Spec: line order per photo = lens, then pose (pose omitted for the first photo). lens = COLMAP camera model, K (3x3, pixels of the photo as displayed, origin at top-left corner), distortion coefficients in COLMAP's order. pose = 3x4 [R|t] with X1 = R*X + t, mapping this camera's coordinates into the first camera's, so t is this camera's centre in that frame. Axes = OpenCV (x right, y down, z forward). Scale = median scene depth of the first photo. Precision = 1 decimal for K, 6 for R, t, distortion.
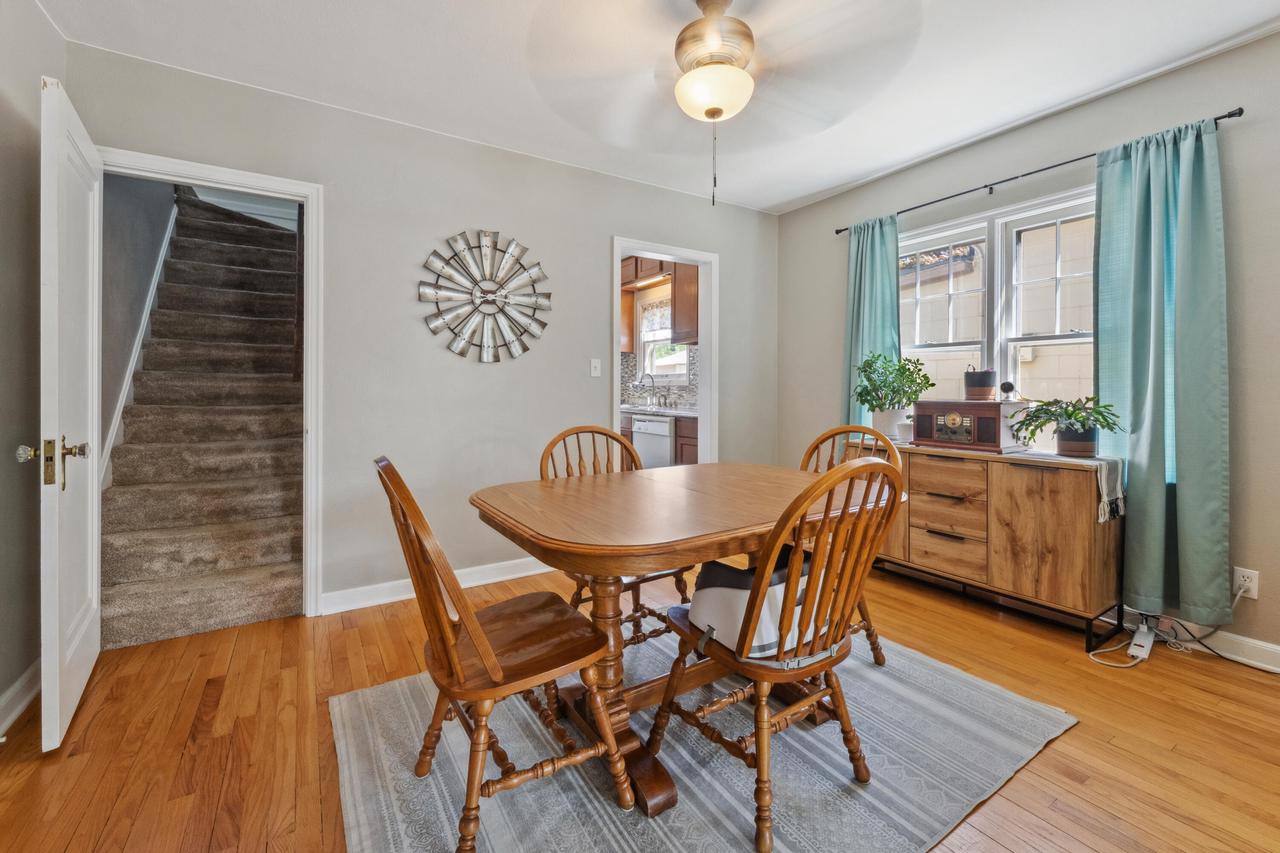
lens RADIAL K [[529.6, 0, 645.5], [0, 529.6, 387.8], [0, 0, 1]] dist [0.001023, -0.000279]
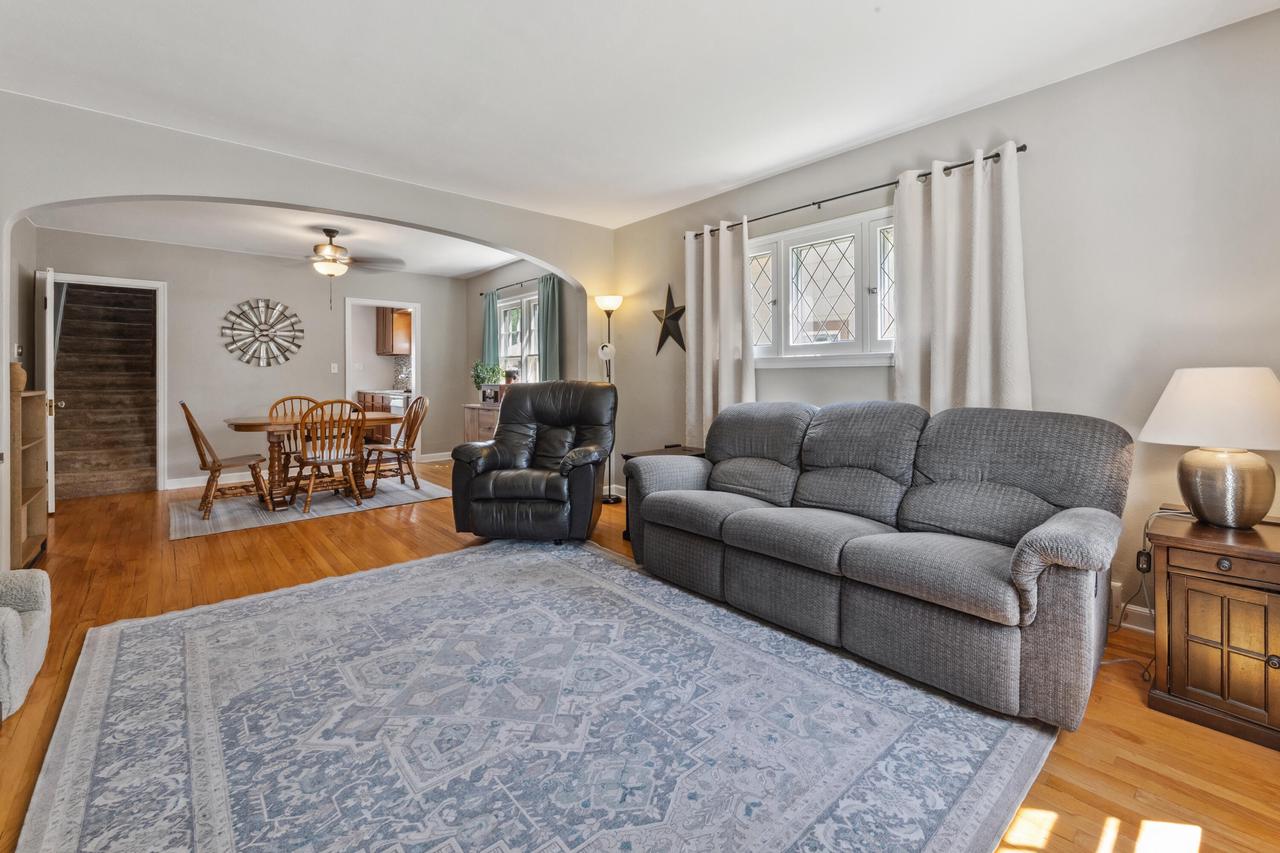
lens RADIAL K [[534.2, 0, 642.9], [0, 534.2, 376.3], [0, 0, 1]] dist [0.001103, -0.000283]
pose [[0.987214, -0.005154, 0.159315, 0.786628], [0.005467, 0.999984, -0.001529, -0.000687], [-0.159305, 0.002380, 0.987227, -1.195809]]
